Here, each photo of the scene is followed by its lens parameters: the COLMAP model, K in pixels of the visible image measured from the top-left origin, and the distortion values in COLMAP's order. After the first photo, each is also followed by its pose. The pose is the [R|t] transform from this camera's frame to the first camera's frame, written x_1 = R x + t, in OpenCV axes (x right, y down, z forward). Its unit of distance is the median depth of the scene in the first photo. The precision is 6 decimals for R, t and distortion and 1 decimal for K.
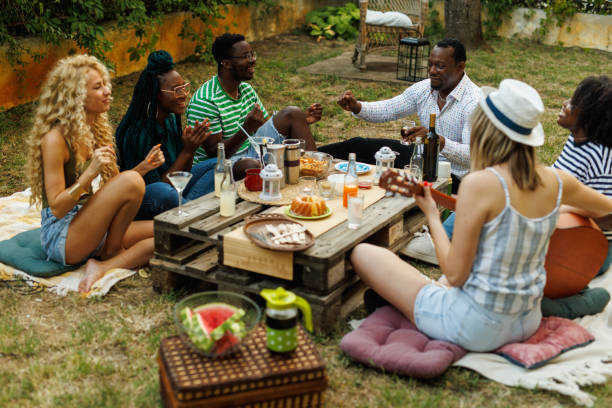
lens RADIAL K [[857.8, 0, 303.6], [0, 857.8, 200.6], [0, 0, 1]] dist [0.007257, 0.000000]
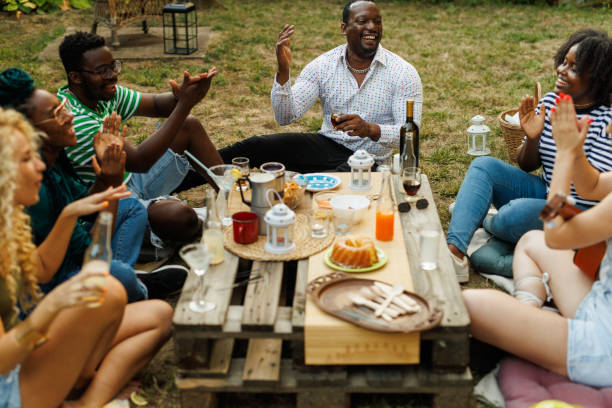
lens RADIAL K [[857.8, 0, 307.0], [0, 857.8, 205.2], [0, 0, 1]] dist [0.007257, 0.000000]
pose [[0.881088, -0.203215, 0.427069, -0.345310], [0.176365, 0.979026, 0.101996, -0.117739], [-0.438838, -0.014548, 0.898448, 0.348254]]
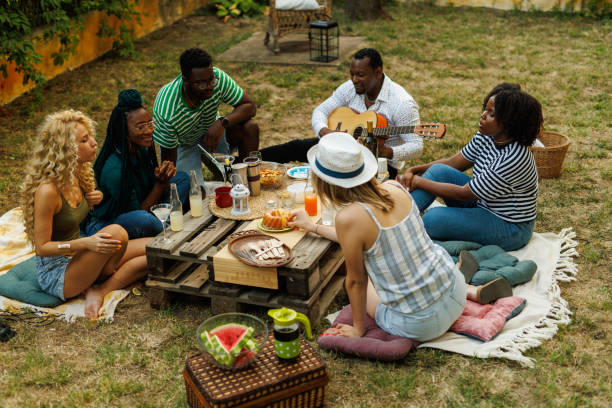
lens RADIAL K [[857.8, 0, 304.5], [0, 857.8, 205.5], [0, 0, 1]] dist [0.007257, 0.000000]
pose [[0.987217, -0.108079, 0.117136, -0.092644], [0.099214, 0.991921, 0.079050, -0.100384], [-0.124734, -0.066418, 0.989965, -0.148671]]
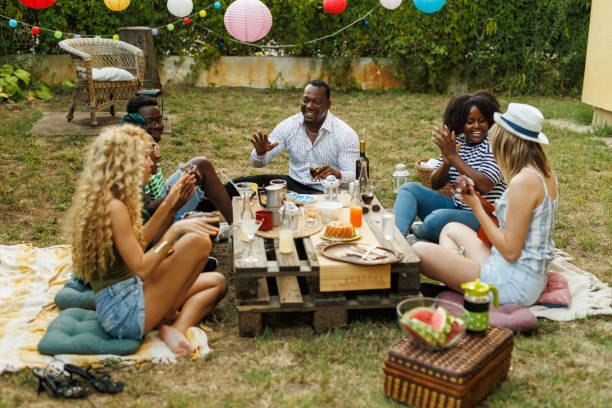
lens RADIAL K [[857.8, 0, 305.6], [0, 857.8, 202.8], [0, 0, 1]] dist [0.007257, 0.000000]
pose [[0.815919, -0.170100, 0.552577, -0.663530], [0.199147, 0.979940, 0.007601, -0.047968], [-0.542785, 0.103842, 0.833427, 0.066758]]
